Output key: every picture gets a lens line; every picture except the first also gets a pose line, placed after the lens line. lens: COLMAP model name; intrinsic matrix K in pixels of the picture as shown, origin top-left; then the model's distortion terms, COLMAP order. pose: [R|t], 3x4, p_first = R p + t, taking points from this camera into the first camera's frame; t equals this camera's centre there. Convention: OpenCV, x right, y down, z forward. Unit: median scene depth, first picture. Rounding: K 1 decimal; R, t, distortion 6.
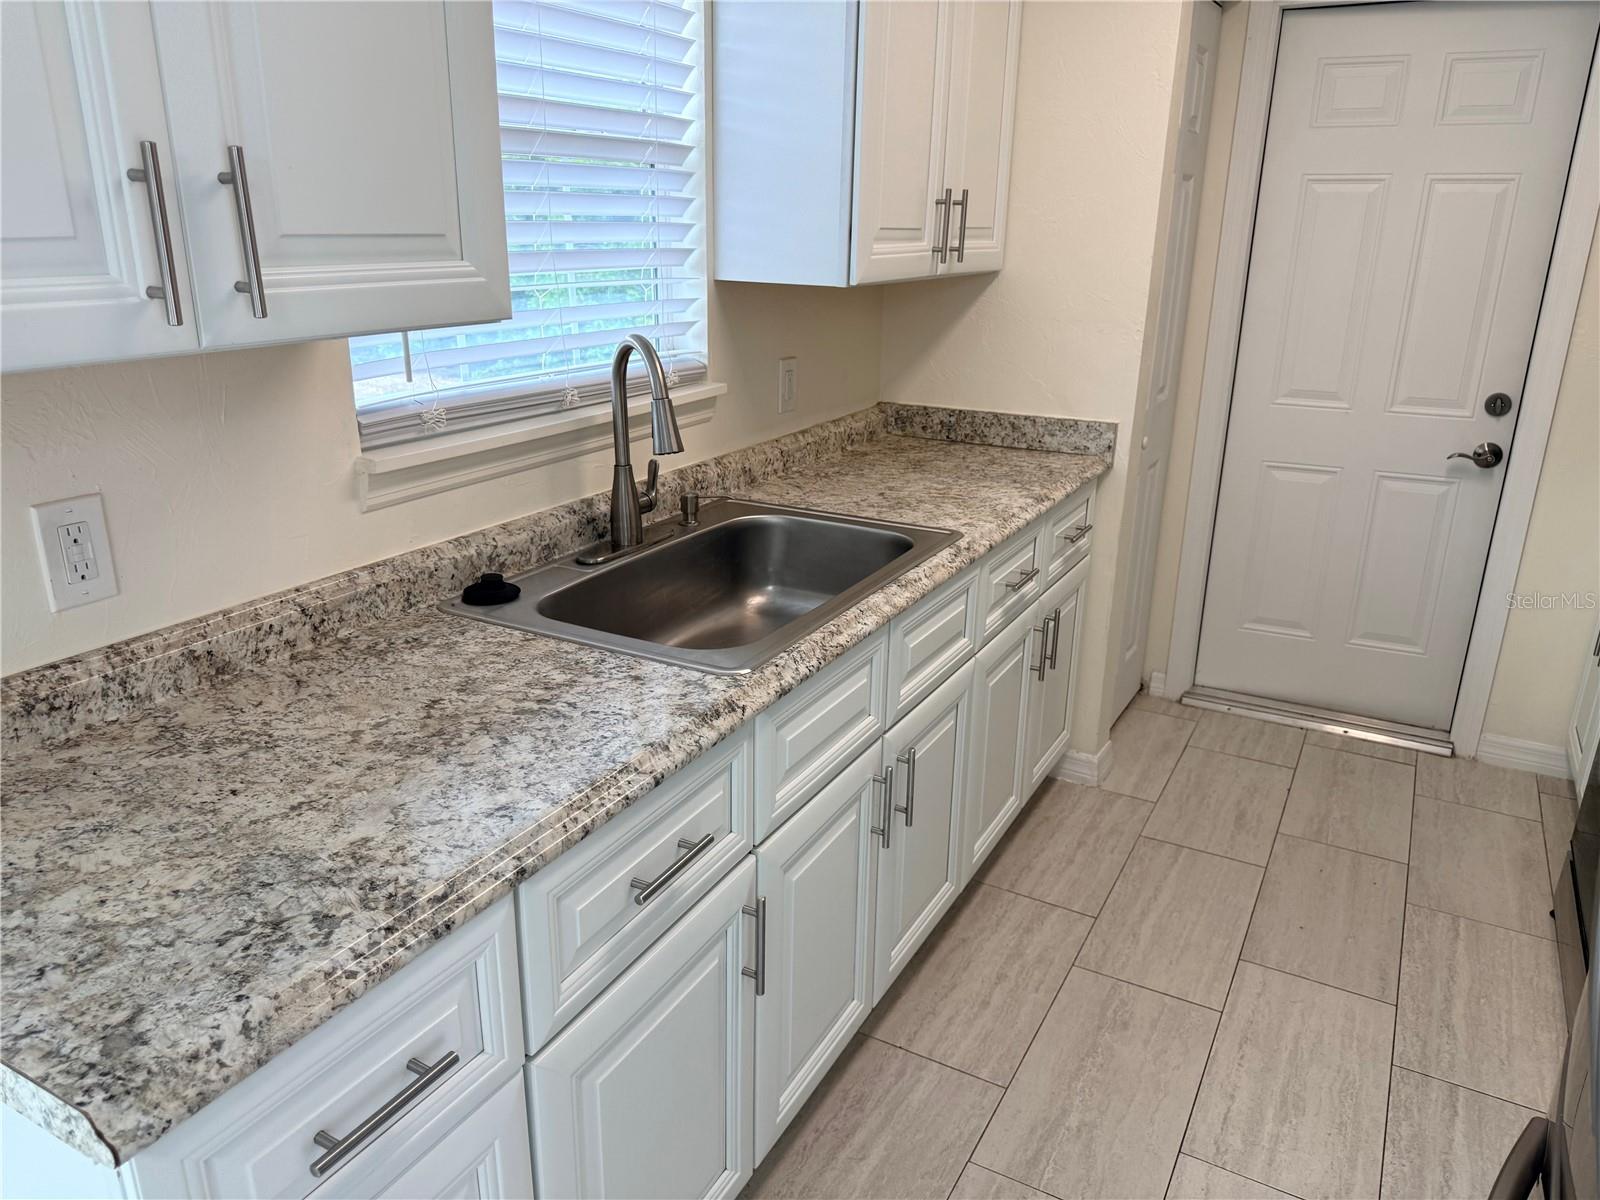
lens RADIAL K [[1101.7, 0, 800.0], [0, 1101.7, 600.0], [0, 0, 1]] dist [0.076998, -0.098484]
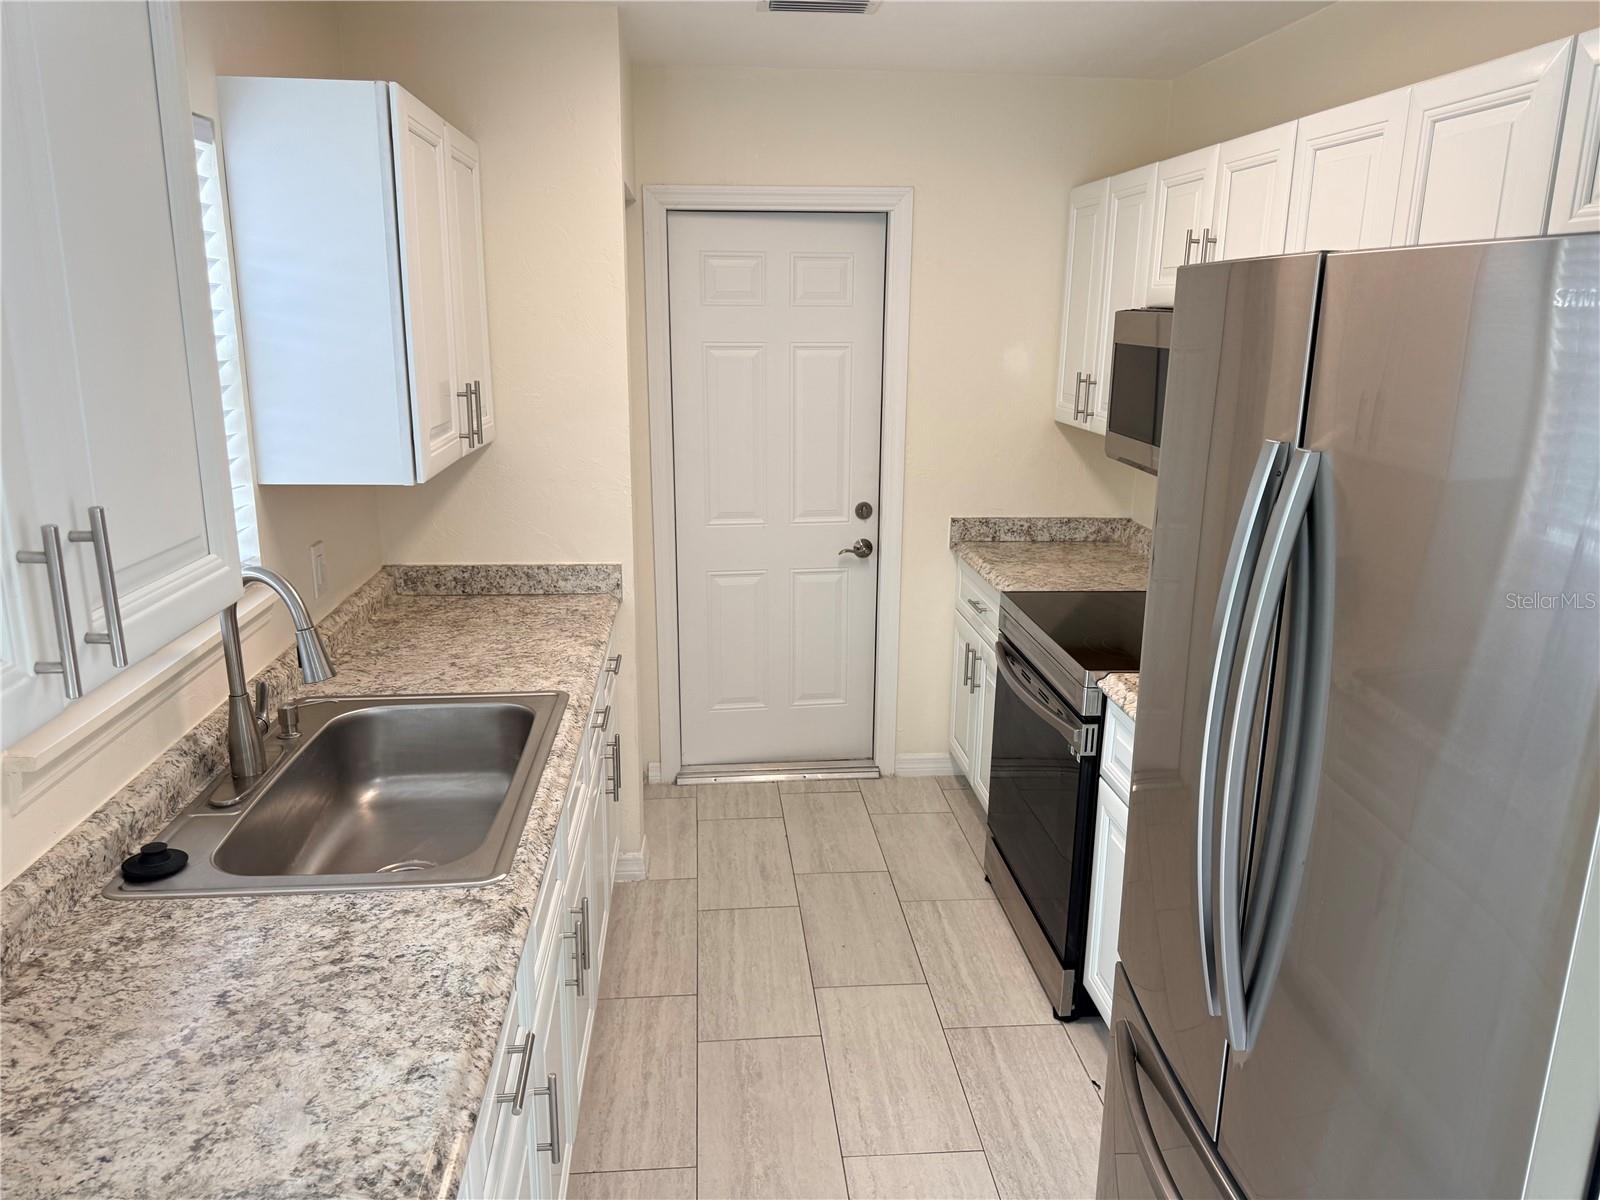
lens RADIAL K [[1093.6, 0, 786.6], [0, 1093.6, 597.9], [0, 0, 1]] dist [0.077462, -0.096801]
pose [[0.837323, -0.143470, 0.527548, -0.224969], [0.183813, 0.982656, -0.024507, -0.081273], [-0.514882, 0.117491, 0.849172, -0.072059]]
